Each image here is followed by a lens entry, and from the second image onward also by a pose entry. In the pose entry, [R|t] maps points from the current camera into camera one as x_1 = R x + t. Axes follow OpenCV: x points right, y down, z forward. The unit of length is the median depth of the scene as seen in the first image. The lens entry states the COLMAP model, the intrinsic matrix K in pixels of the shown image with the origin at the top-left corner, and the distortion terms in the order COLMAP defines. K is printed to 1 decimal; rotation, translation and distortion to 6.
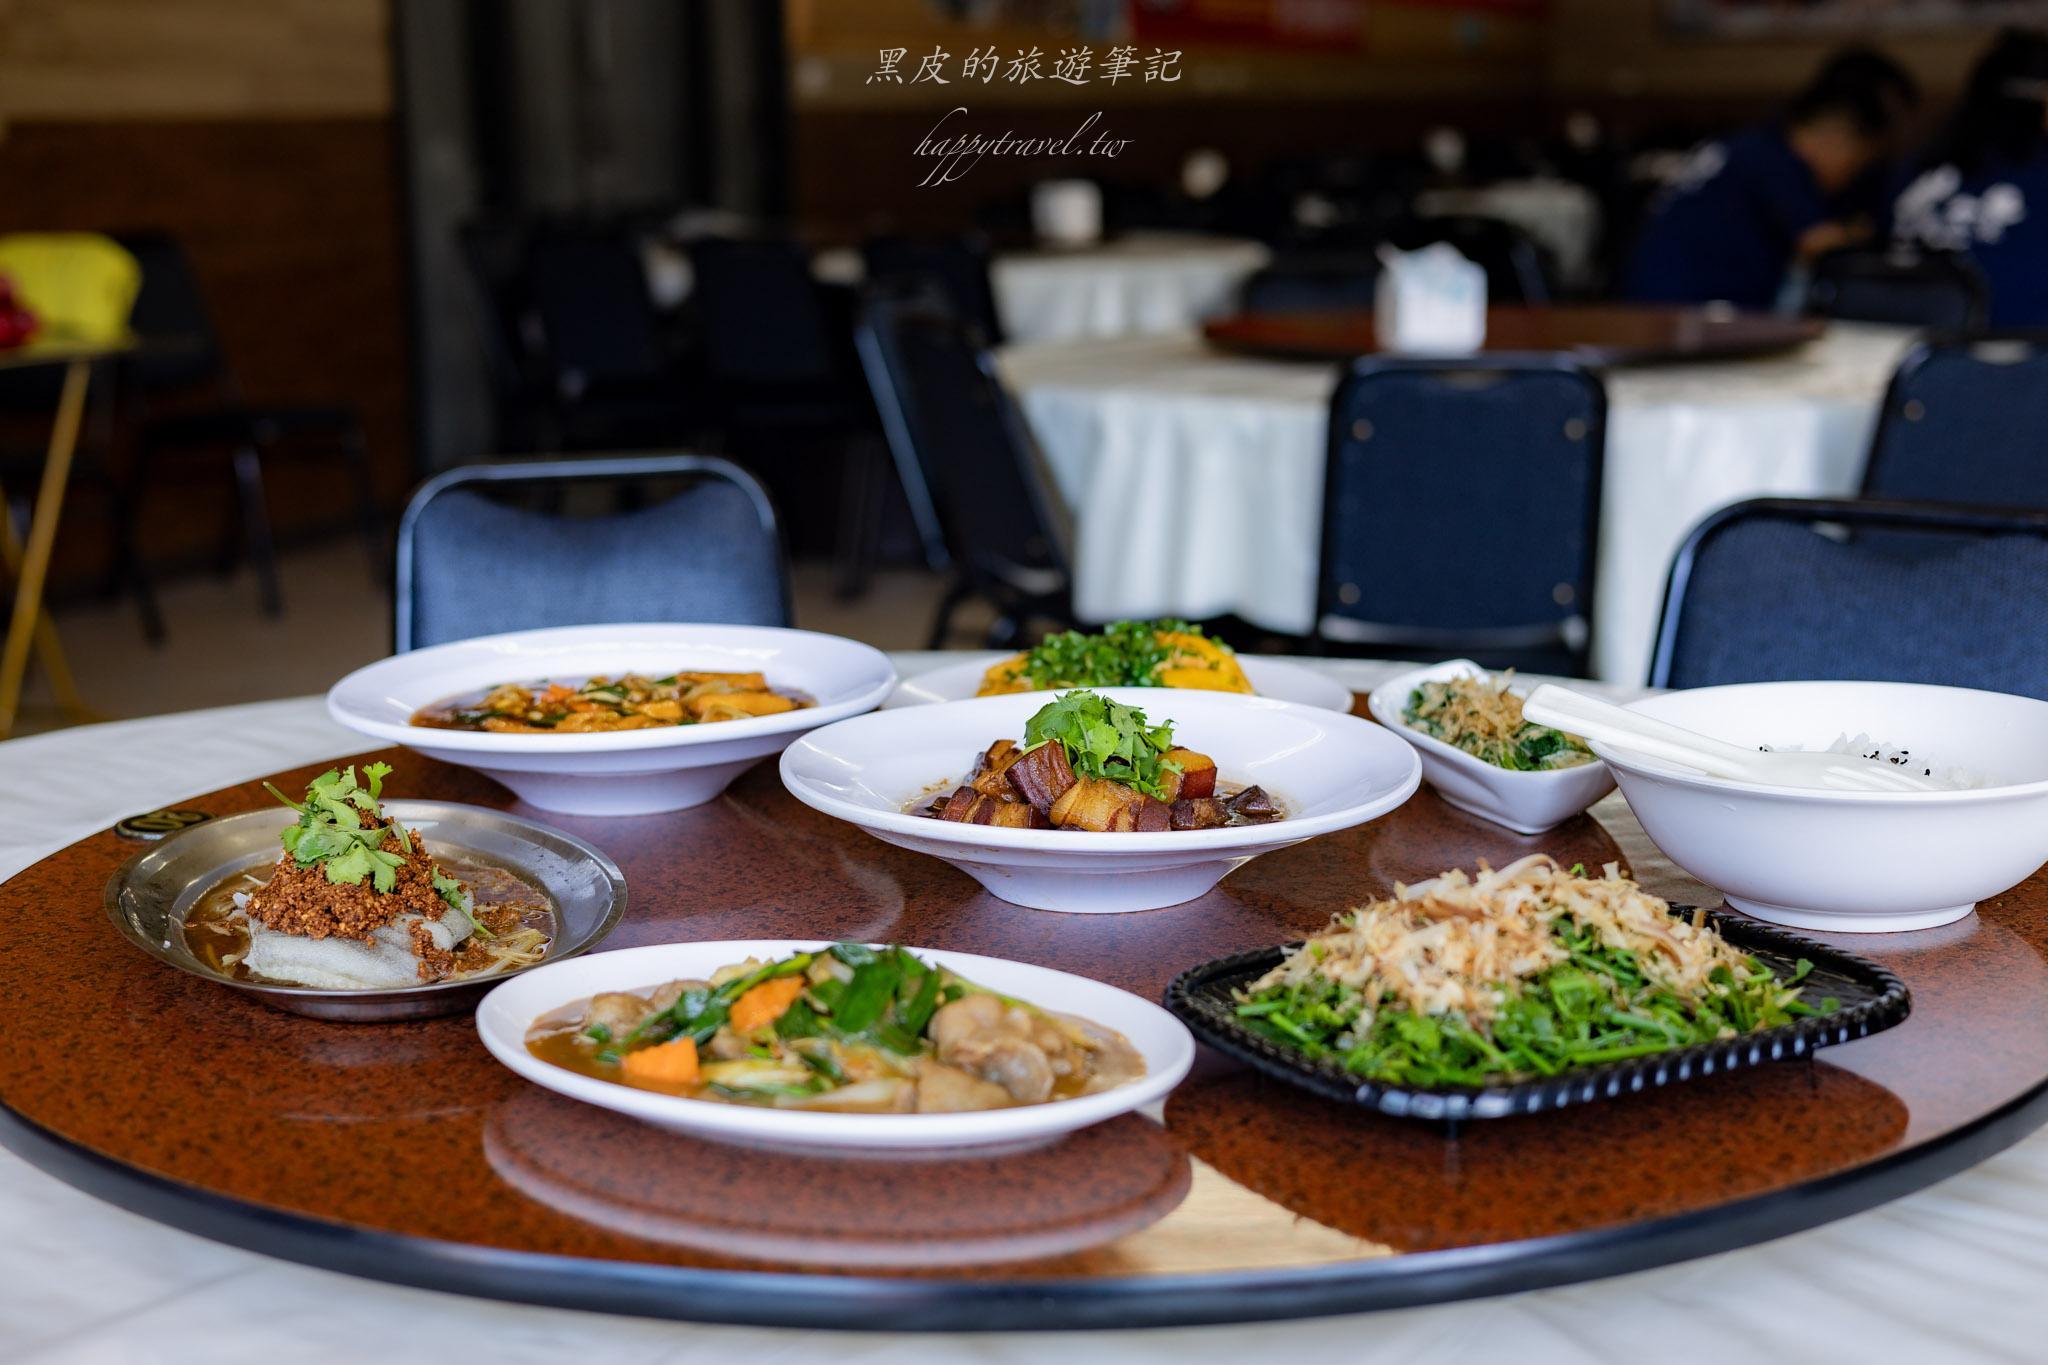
lens RADIAL K [[2810.7, 0, 1019.8], [0, 2810.7, 684.1], [0, 0, 1]] dist [0.009721, 0.000000]
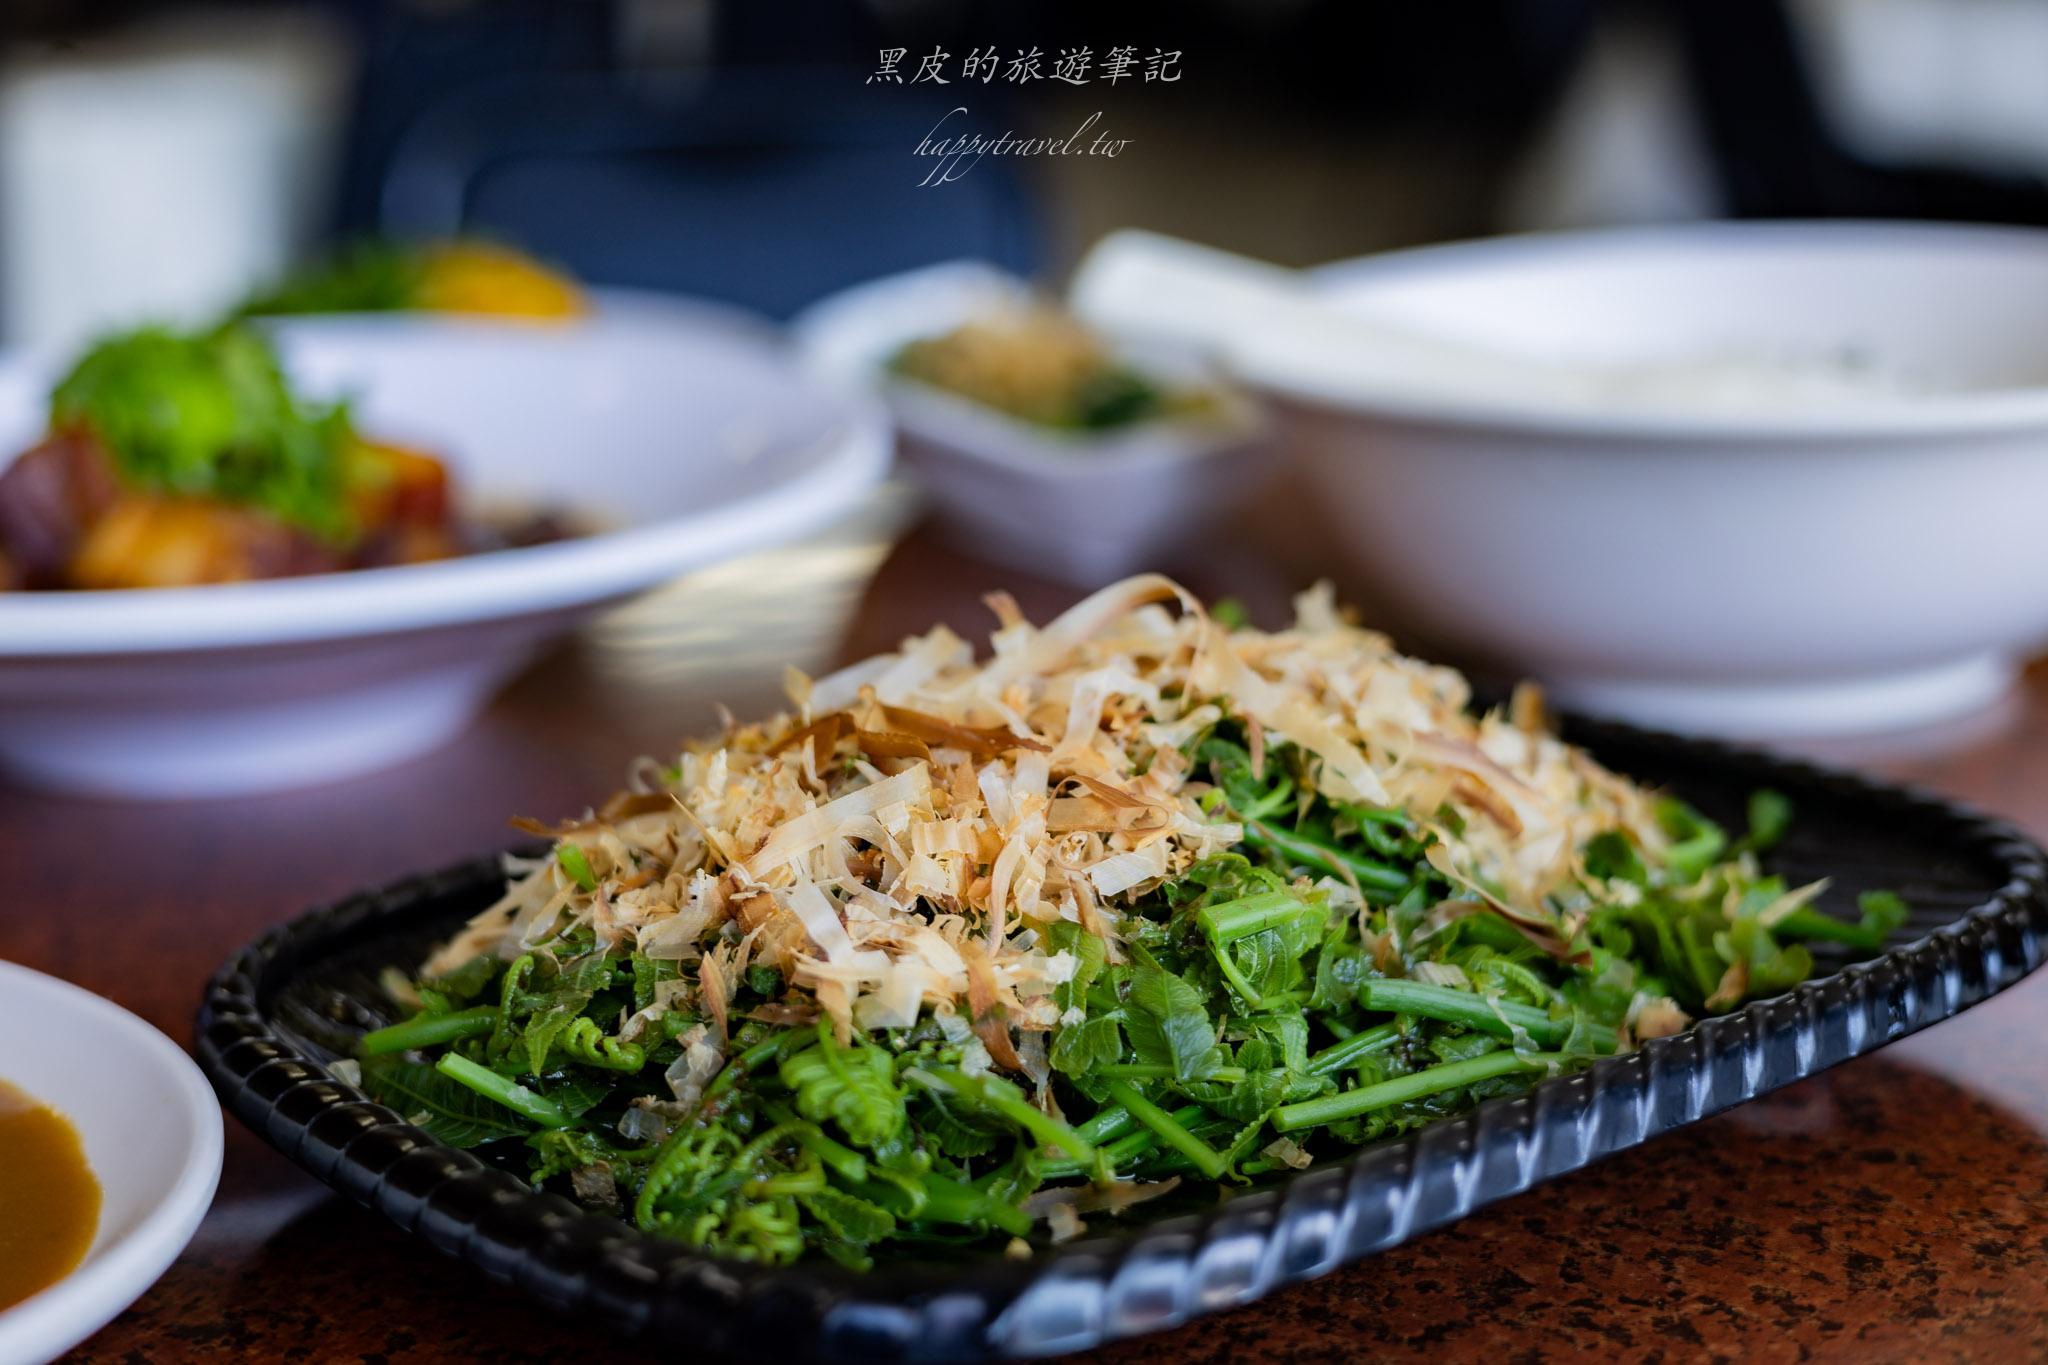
lens RADIAL K [[2810.7, 0, 1024.0], [0, 2810.7, 682.6], [0, 0, 1]] dist [0.009721, 0.000000]
pose [[0.985196, -0.060050, 0.160569, 0.107442], [0.050001, 0.996572, 0.065912, 0.050060], [-0.163976, -0.056908, 0.984821, 0.634785]]
